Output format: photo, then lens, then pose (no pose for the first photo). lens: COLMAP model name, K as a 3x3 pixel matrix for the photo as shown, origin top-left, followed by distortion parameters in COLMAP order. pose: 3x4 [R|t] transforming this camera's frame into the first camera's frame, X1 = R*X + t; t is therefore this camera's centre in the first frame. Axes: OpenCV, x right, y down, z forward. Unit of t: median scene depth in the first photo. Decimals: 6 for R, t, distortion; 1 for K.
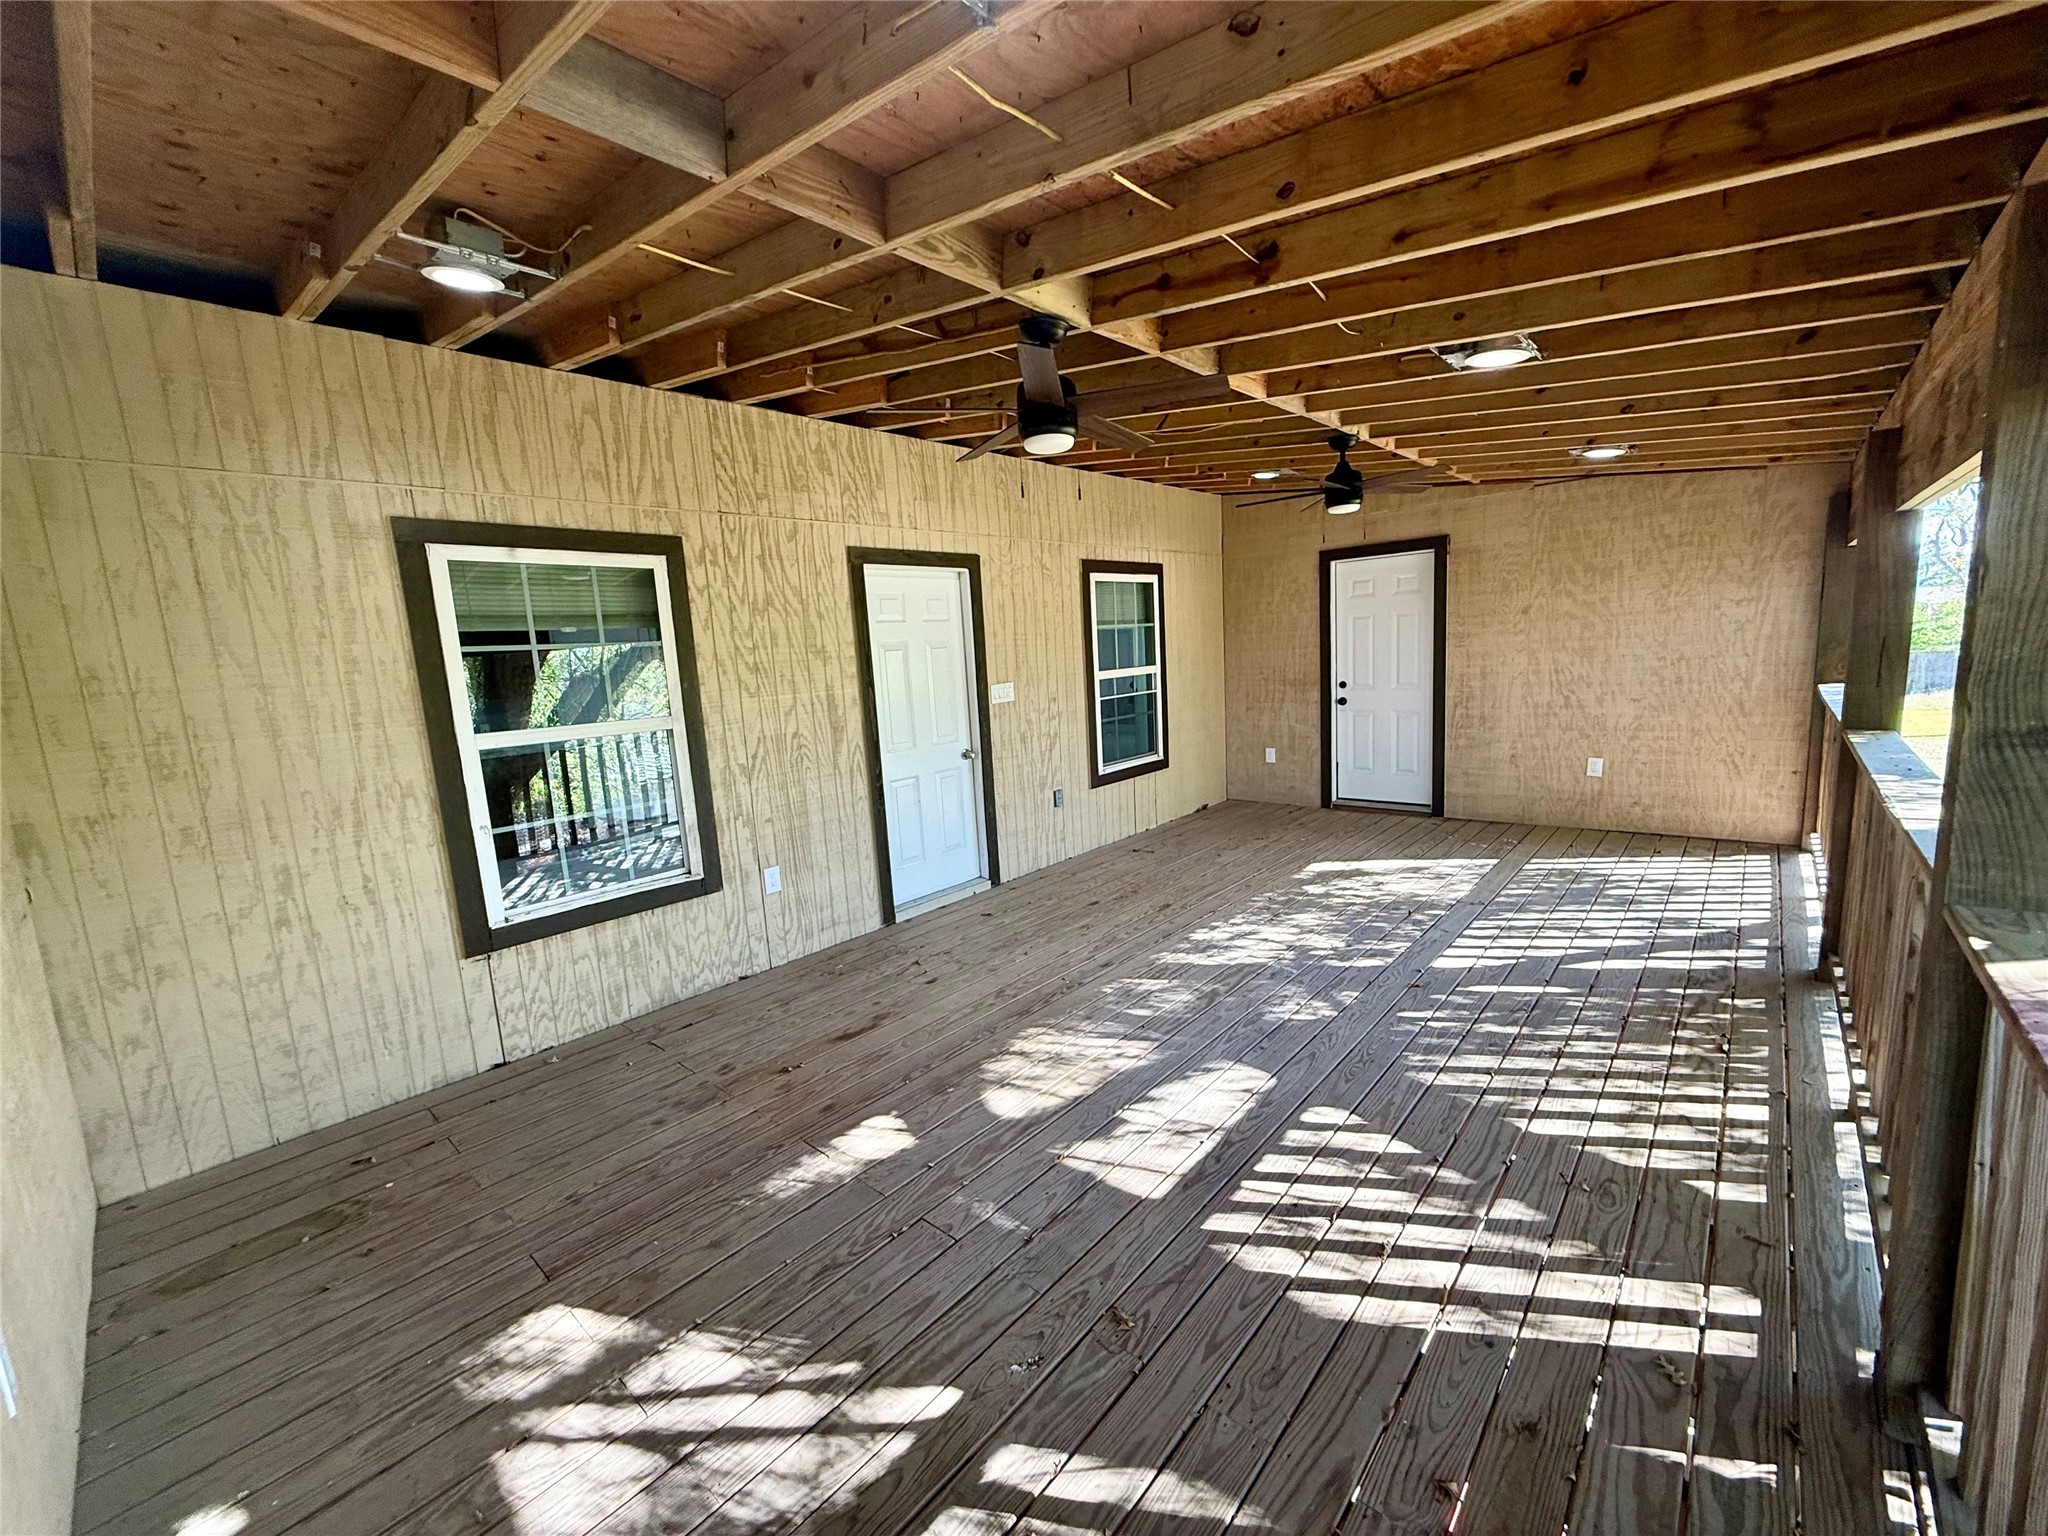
lens RADIAL K [[810.9, 0, 1025.4], [0, 810.9, 779.0], [0, 0, 1]] dist [0.001035, -0.000633]
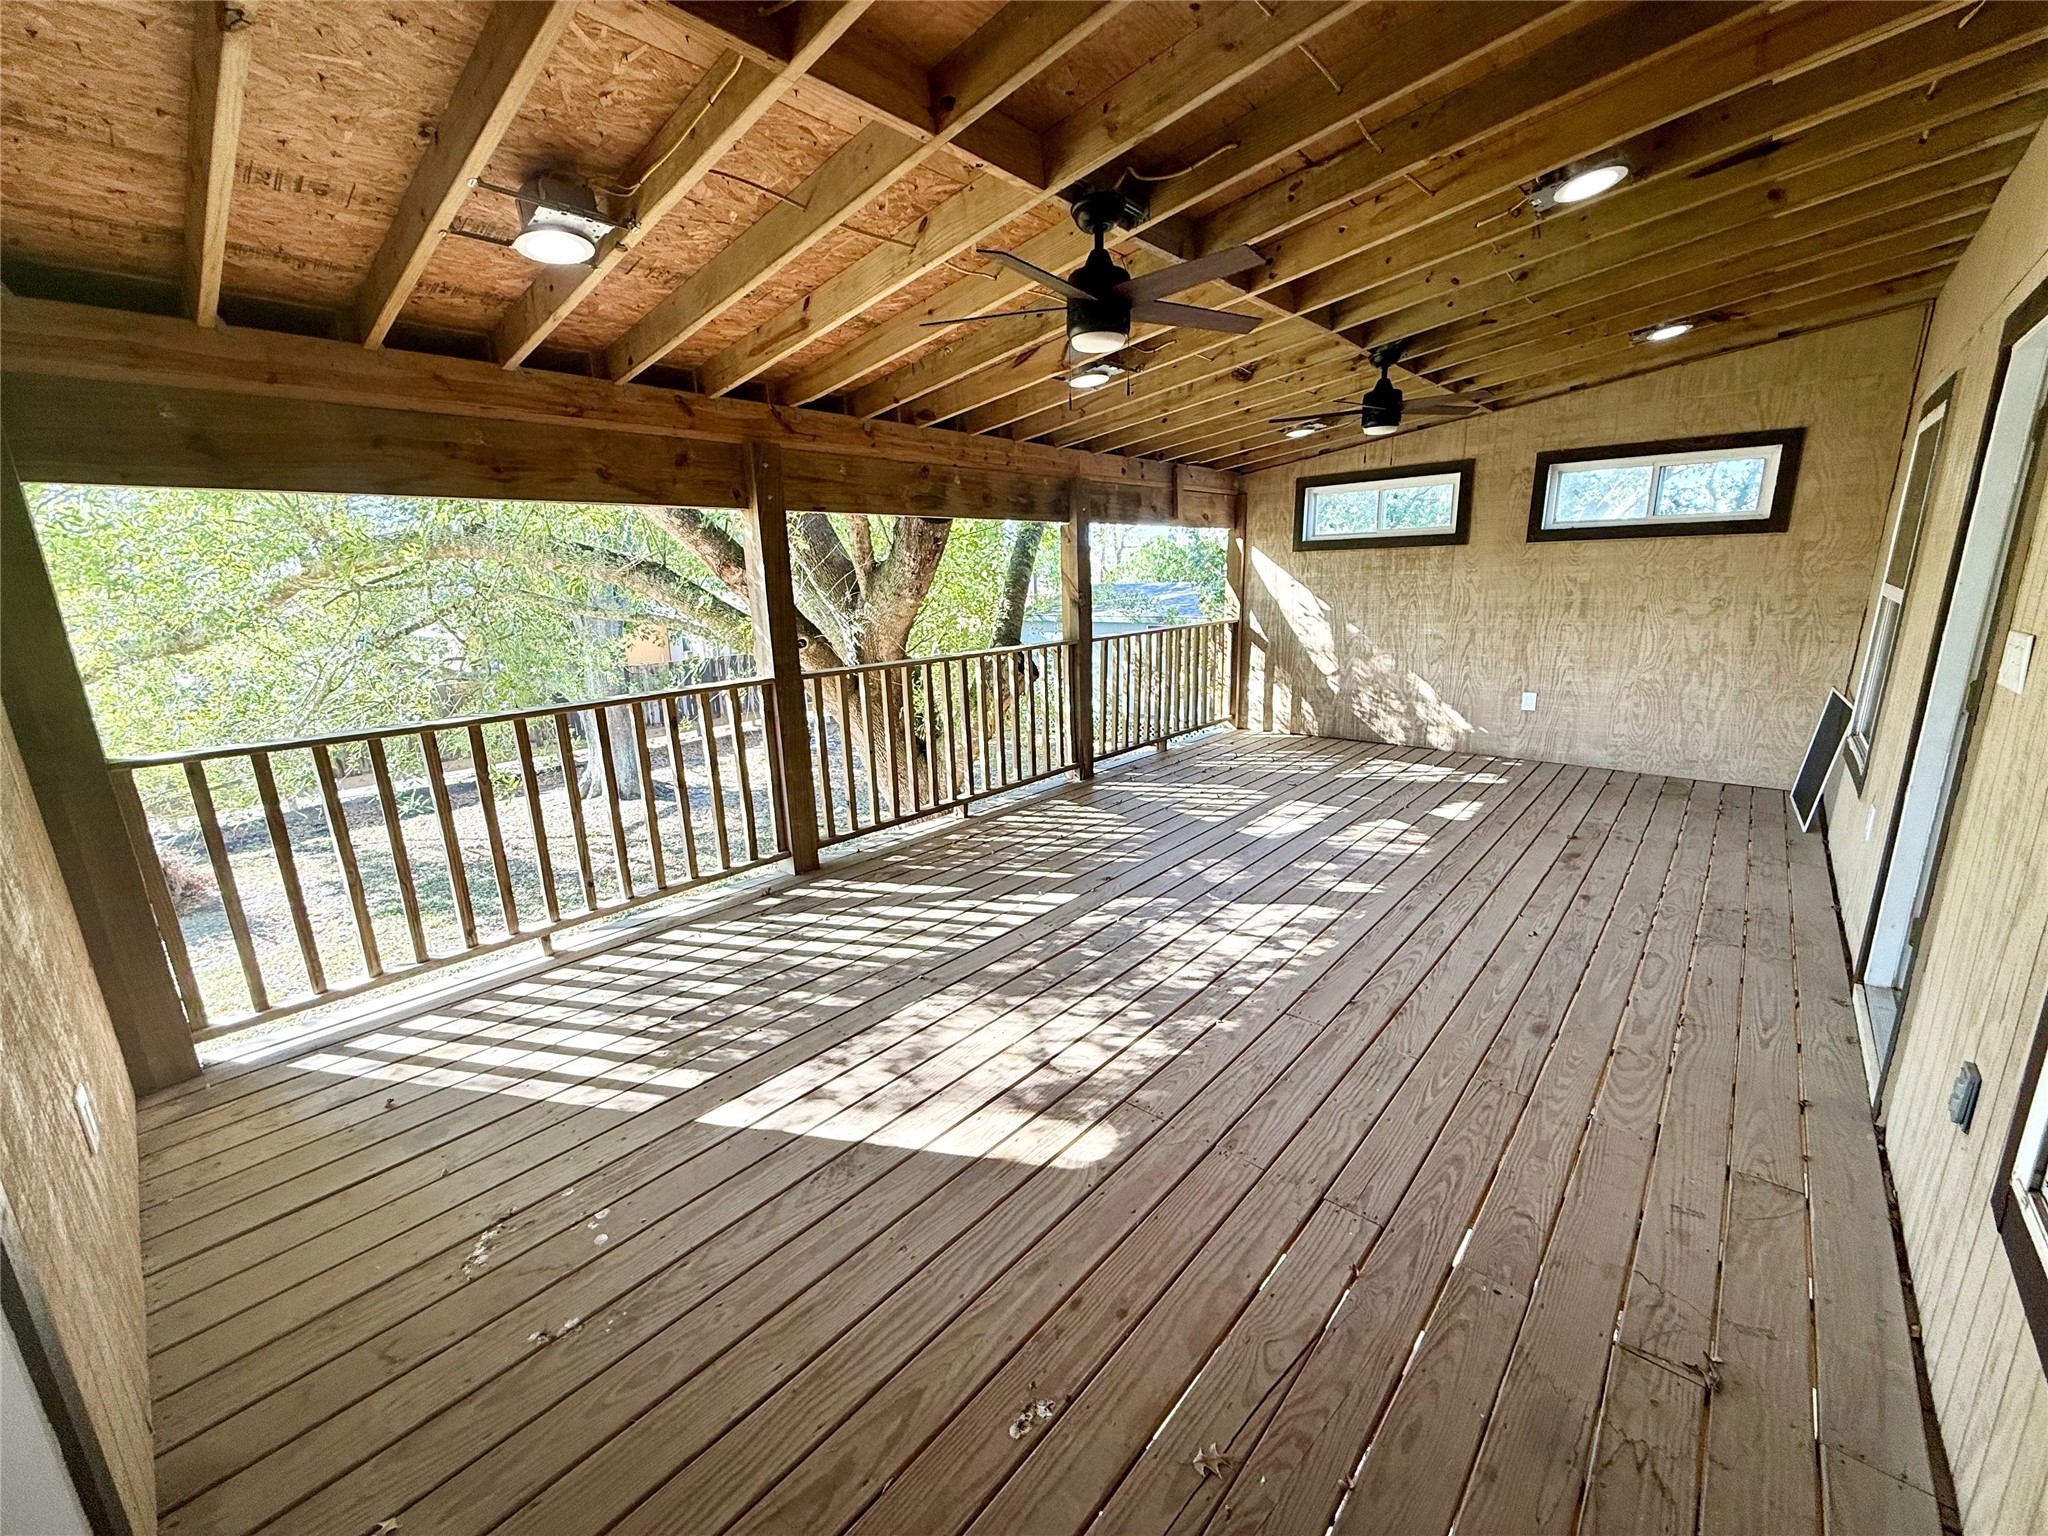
lens RADIAL K [[810.9, 0, 1022.6], [0, 810.9, 766.3], [0, 0, 1]] dist [0.001035, -0.000633]
pose [[-0.995612, 0.093583, -0.000150, 0.606392], [0.086730, 0.923309, 0.374136, -0.342812], [0.035151, 0.372481, -0.927374, 2.046438]]
